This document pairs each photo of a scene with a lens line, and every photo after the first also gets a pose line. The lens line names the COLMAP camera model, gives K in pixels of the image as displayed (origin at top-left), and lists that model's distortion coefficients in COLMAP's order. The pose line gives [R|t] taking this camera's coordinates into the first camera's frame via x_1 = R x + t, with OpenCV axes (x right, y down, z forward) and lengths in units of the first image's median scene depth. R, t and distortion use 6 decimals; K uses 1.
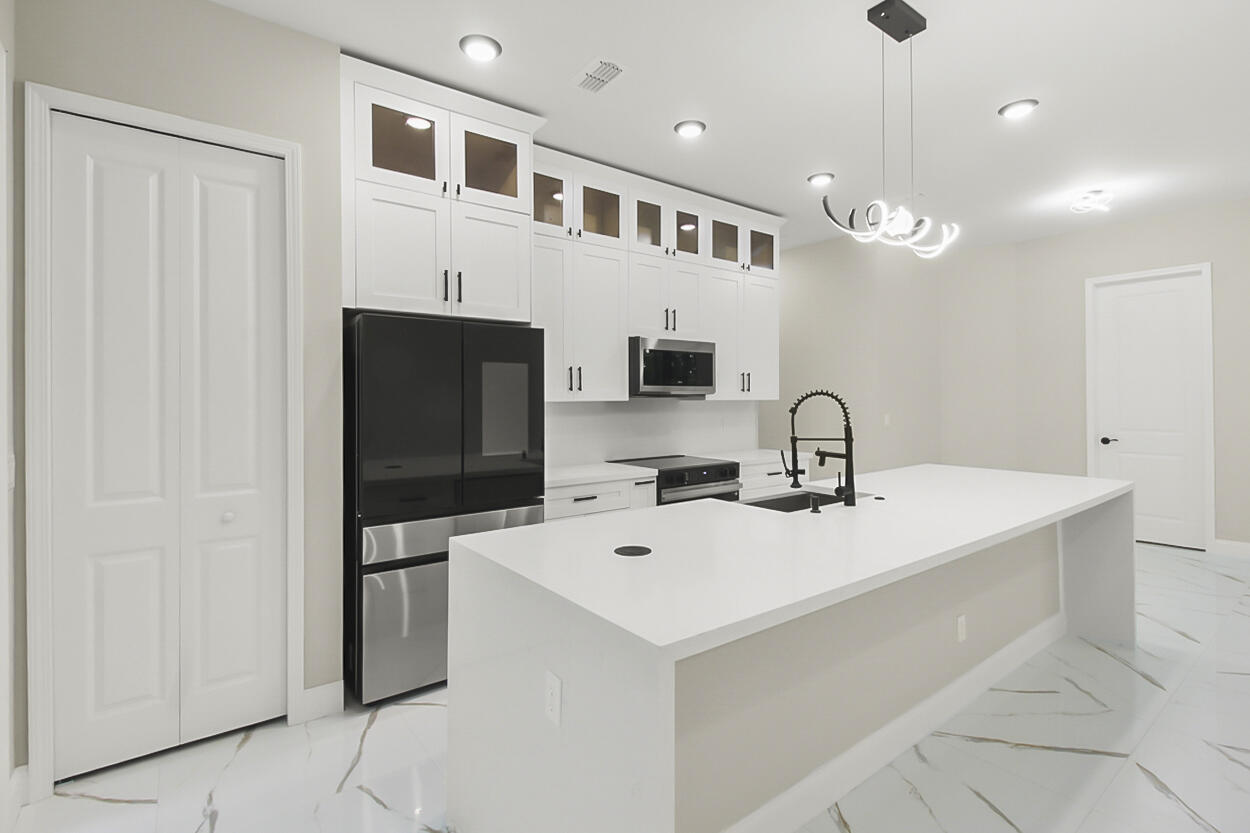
lens RADIAL K [[592.0, 0, 634.4], [0, 592.0, 393.4], [0, 0, 1]] dist [0.023273, -0.007596]
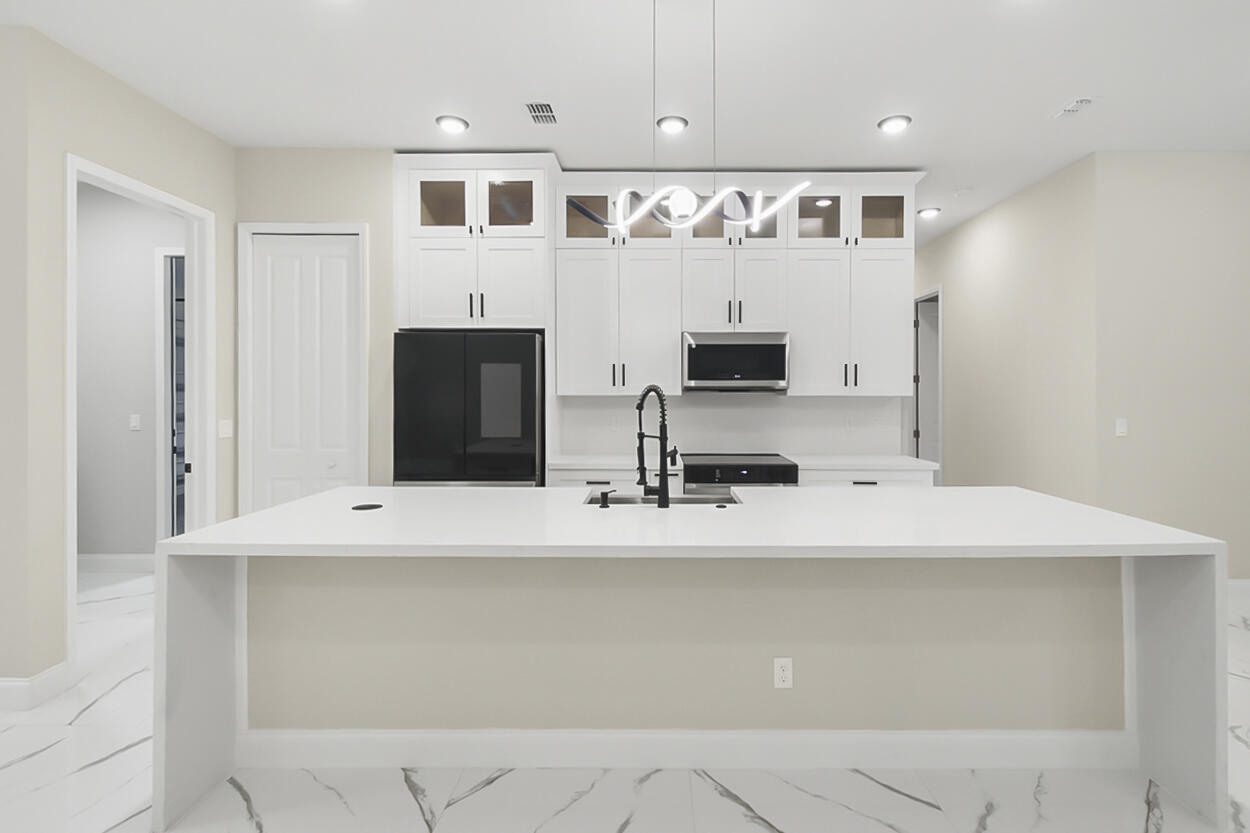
lens RADIAL K [[592.0, 0, 647.7], [0, 592.0, 397.2], [0, 0, 1]] dist [0.023273, -0.007596]
pose [[0.786557, 0.011953, -0.617403, 0.774155], [-0.000951, 0.999835, 0.018146, -0.003639], [0.617517, -0.013686, 0.786438, 0.205129]]
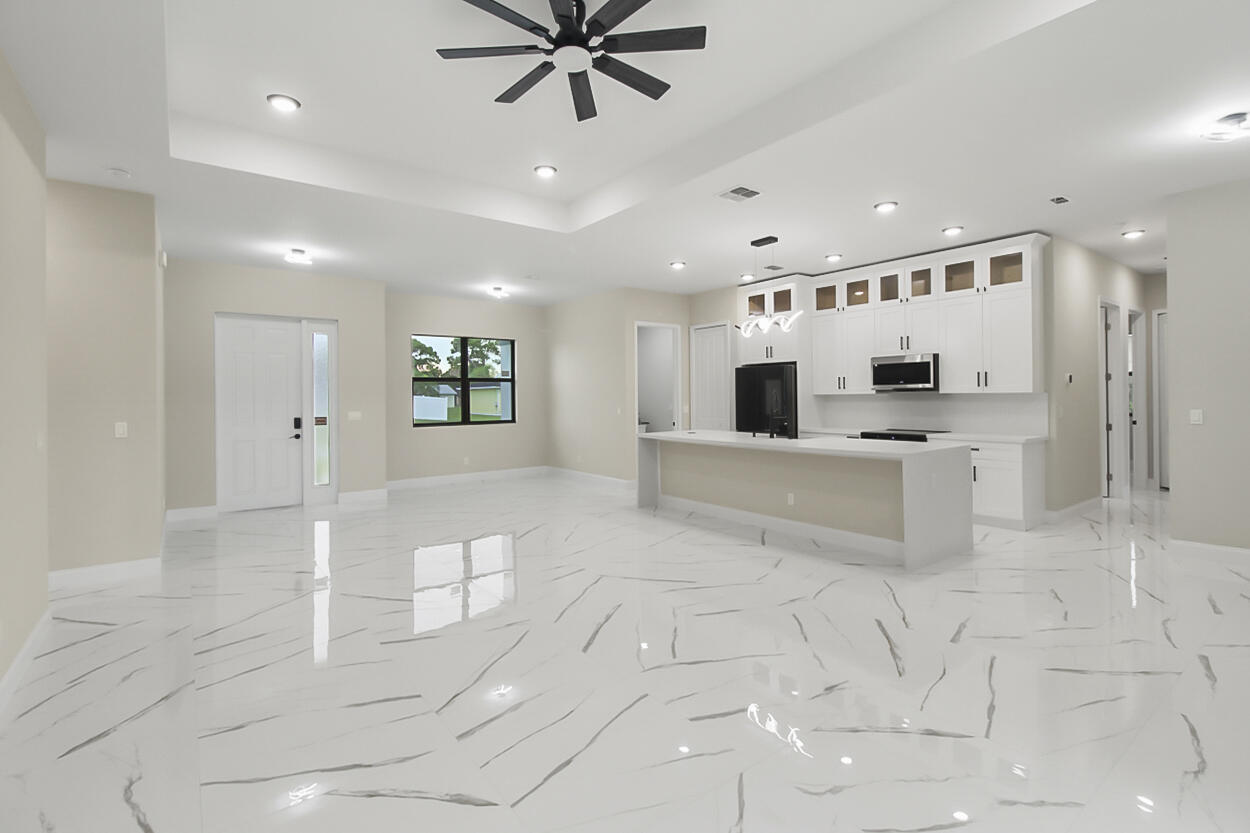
lens RADIAL K [[592.0, 0, 626.4], [0, 592.0, 396.3], [0, 0, 1]] dist [0.023273, -0.007596]
pose [[-0.022262, 0.007619, -0.999723, 2.373970], [0.021623, 0.999741, 0.007138, -0.011696], [0.999518, -0.021458, -0.022421, 0.396333]]
